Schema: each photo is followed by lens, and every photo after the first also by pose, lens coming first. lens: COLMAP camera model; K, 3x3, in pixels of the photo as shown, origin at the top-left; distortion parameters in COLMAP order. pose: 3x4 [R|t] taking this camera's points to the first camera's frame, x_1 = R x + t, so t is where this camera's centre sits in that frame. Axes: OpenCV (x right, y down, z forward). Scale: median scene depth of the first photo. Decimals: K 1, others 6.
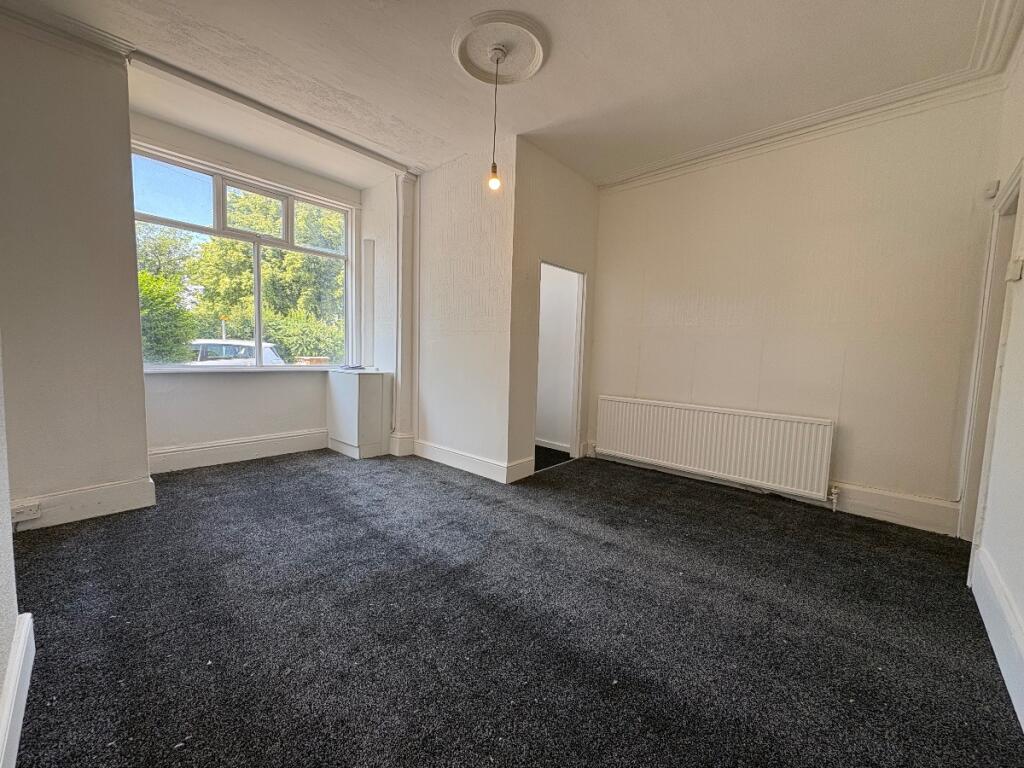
lens RADIAL K [[409.0, 0, 510.1], [0, 409.0, 384.0], [0, 0, 1]] dist [-0.000032, 0.000493]
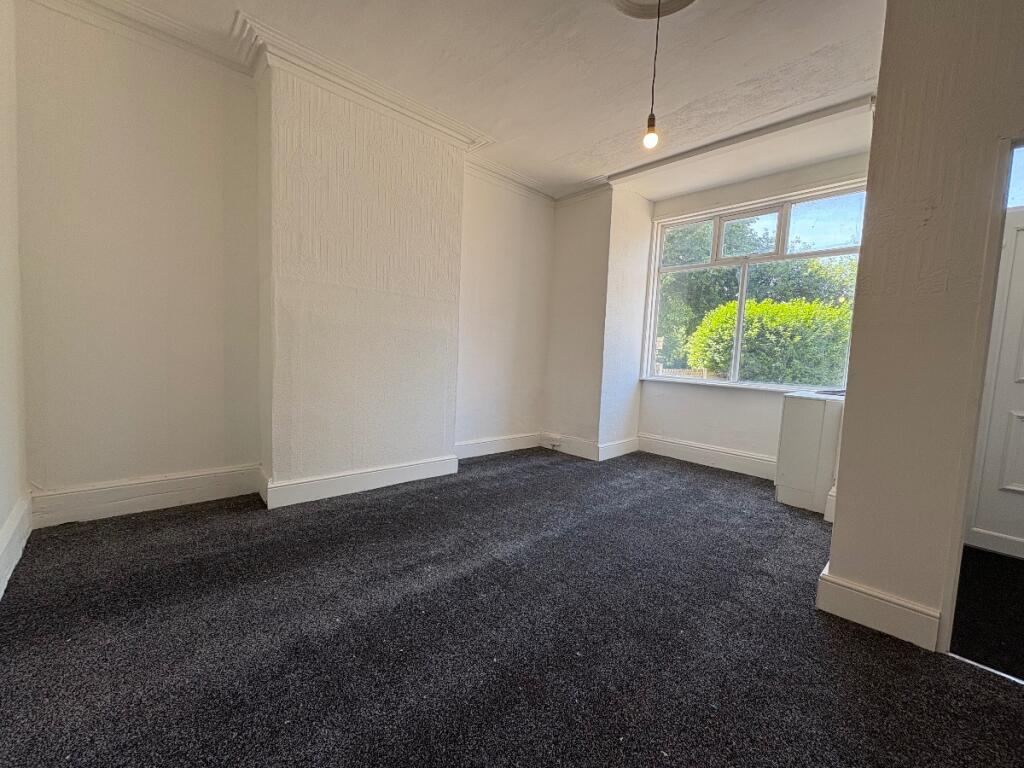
lens RADIAL K [[409.0, 0, 510.1], [0, 409.0, 384.0], [0, 0, 1]] dist [-0.000032, 0.000493]
pose [[-0.077564, 0.045807, -0.995935, 0.542477], [-0.126899, 0.990365, 0.055434, -0.027375], [0.988878, 0.130683, -0.071004, 0.591212]]
